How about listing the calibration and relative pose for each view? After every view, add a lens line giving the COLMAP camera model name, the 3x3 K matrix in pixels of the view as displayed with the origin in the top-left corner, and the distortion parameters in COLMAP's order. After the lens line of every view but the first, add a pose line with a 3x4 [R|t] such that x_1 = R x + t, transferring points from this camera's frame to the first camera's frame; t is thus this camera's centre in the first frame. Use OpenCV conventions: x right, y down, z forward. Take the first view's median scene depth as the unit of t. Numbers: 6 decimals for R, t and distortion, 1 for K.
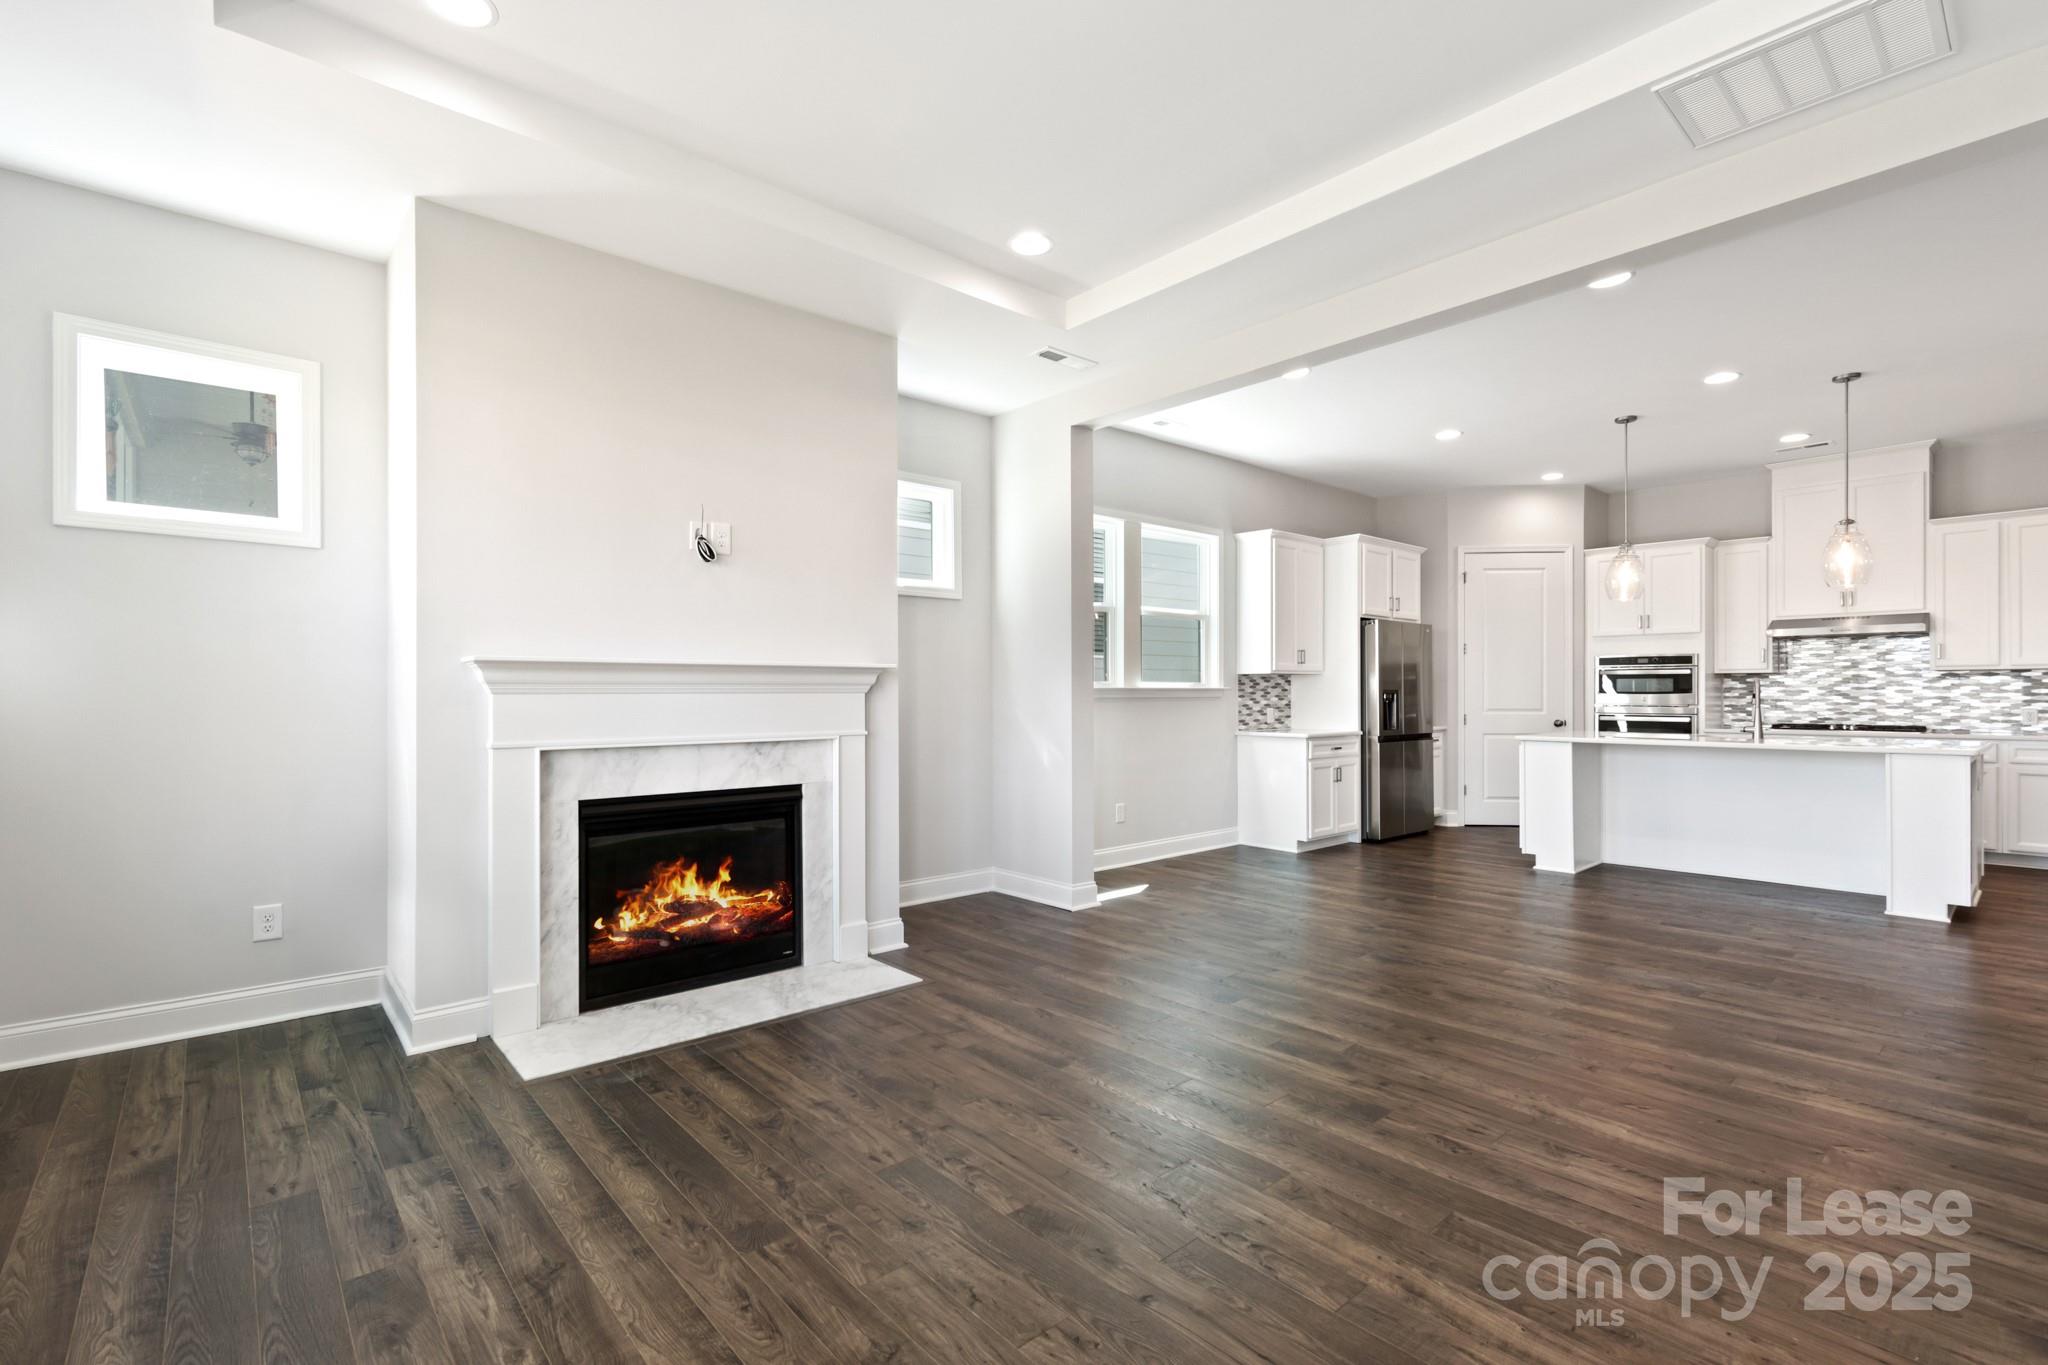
lens RADIAL K [[926.8, 0, 1009.8], [0, 926.8, 689.7], [0, 0, 1]] dist [0.002367, 0.000283]
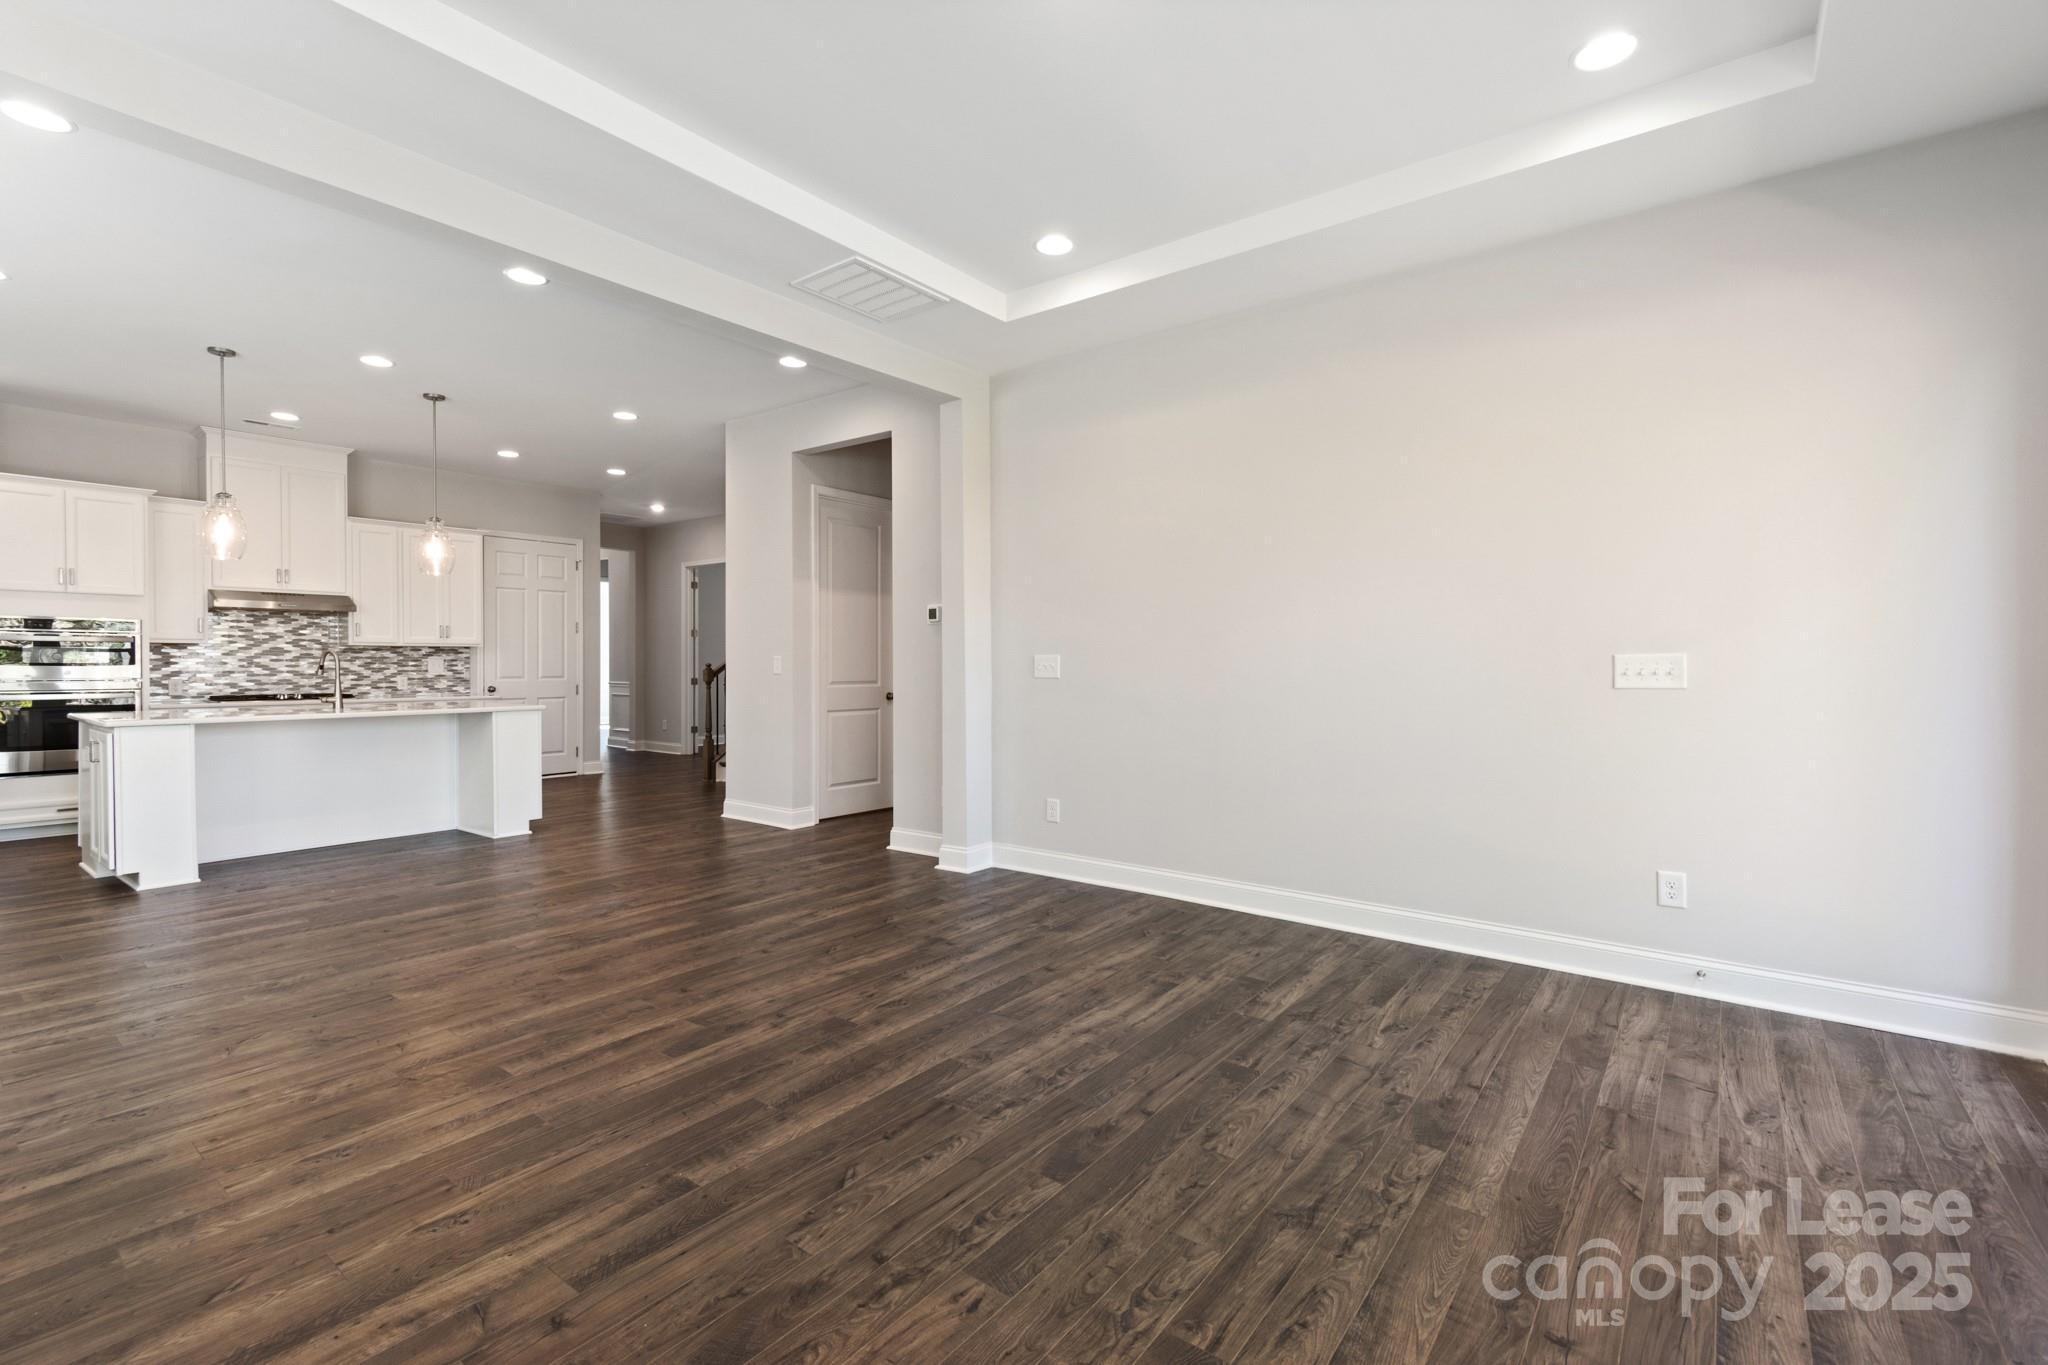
lens RADIAL K [[898.7, 0, 1030.5], [0, 898.7, 674.7], [0, 0, 1]] dist [0.001252, 0.000173]
pose [[-0.207213, -0.010192, 0.978243, -0.514713], [-0.002897, 0.999948, 0.009805, 0.004356], [-0.978292, -0.000802, -0.207232, 0.679644]]
